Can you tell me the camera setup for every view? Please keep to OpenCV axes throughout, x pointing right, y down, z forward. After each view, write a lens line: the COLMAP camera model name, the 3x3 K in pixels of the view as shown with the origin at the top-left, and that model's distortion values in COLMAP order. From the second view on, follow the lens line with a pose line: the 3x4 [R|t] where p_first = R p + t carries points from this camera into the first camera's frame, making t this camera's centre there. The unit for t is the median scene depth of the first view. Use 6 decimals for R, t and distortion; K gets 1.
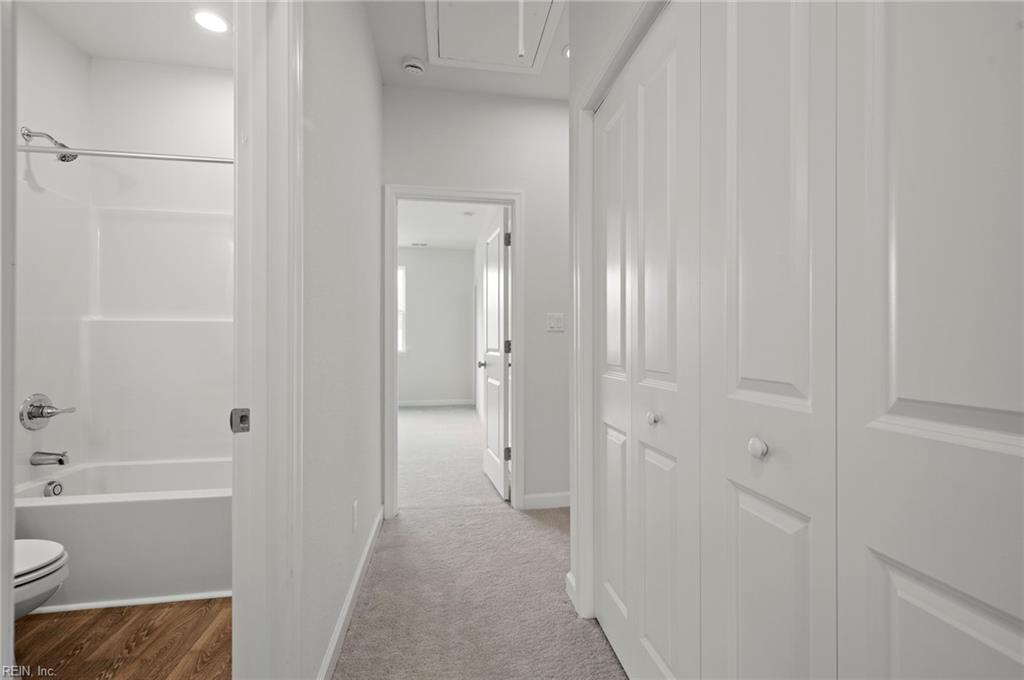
lens RADIAL K [[456.1, 0, 510.4], [0, 456.1, 337.8], [0, 0, 1]] dist [-0.003003, -0.000412]
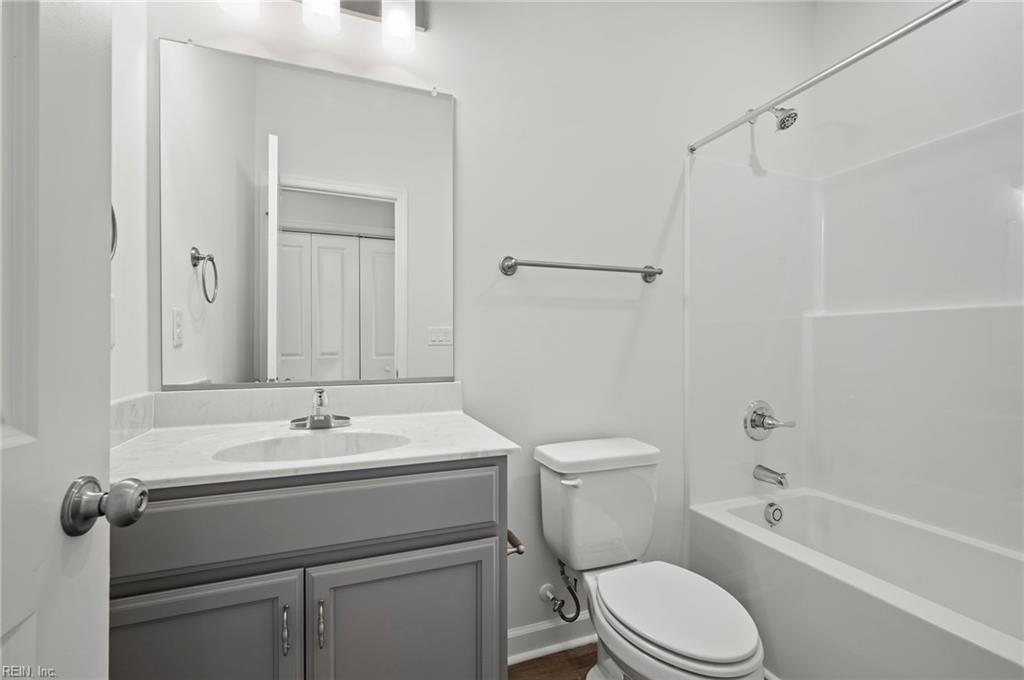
lens RADIAL K [[456.1, 0, 510.3], [0, 456.1, 341.3], [0, 0, 1]] dist [-0.003003, -0.000412]
pose [[0.203837, 0.000345, -0.979005, -0.259540], [-0.002303, 0.999997, -0.000127, 0.007679], [0.979002, 0.002281, 0.203838, 0.332396]]
